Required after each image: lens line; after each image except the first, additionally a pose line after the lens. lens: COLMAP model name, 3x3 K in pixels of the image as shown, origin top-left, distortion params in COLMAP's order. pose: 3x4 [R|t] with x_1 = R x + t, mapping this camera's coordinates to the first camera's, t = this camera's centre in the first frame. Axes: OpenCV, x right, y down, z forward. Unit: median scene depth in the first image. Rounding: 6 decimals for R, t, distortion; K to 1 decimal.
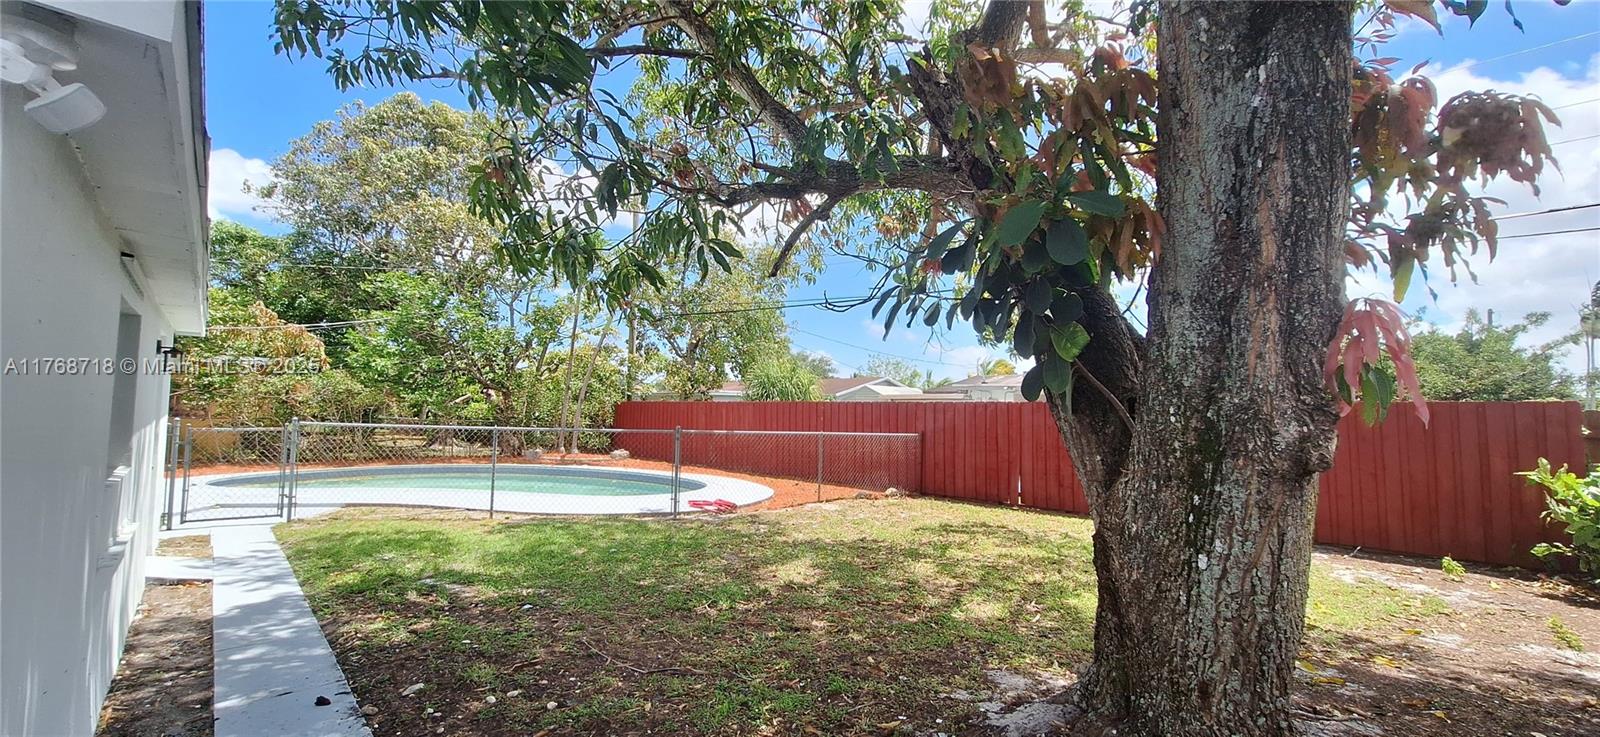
lens RADIAL K [[695.5, 0, 860.8], [0, 695.5, 366.7], [0, 0, 1]] dist [-0.000573, -0.000233]
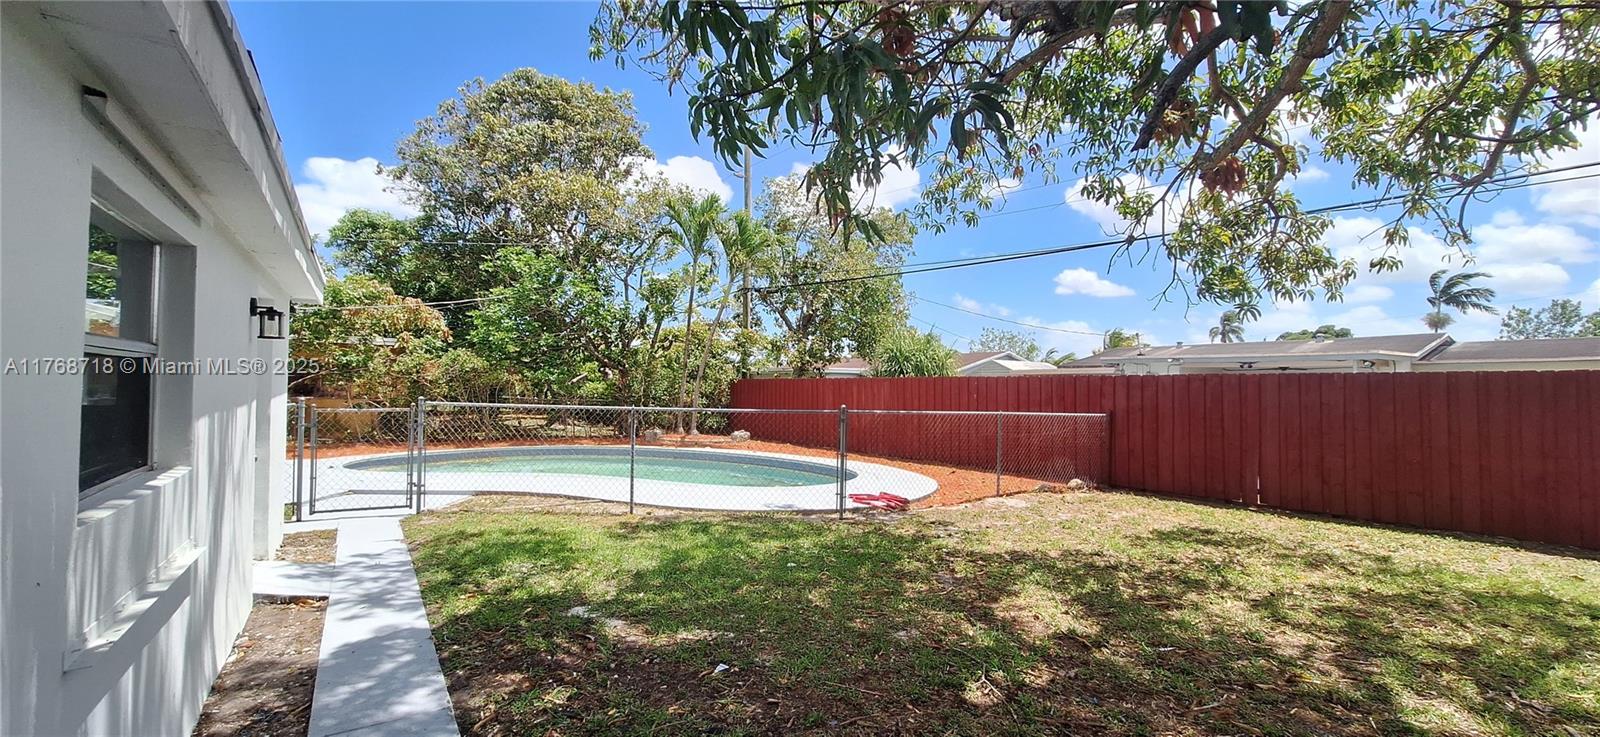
lens RADIAL K [[632.8, 0, 808.0], [0, 632.8, 371.3], [0, 0, 1]] dist [-0.002826, 0.000624]
pose [[0.988843, -0.010000, -0.148628, -0.150078], [0.014859, 0.999390, 0.031618, 0.016765], [0.148221, -0.033473, 0.988388, 0.202563]]
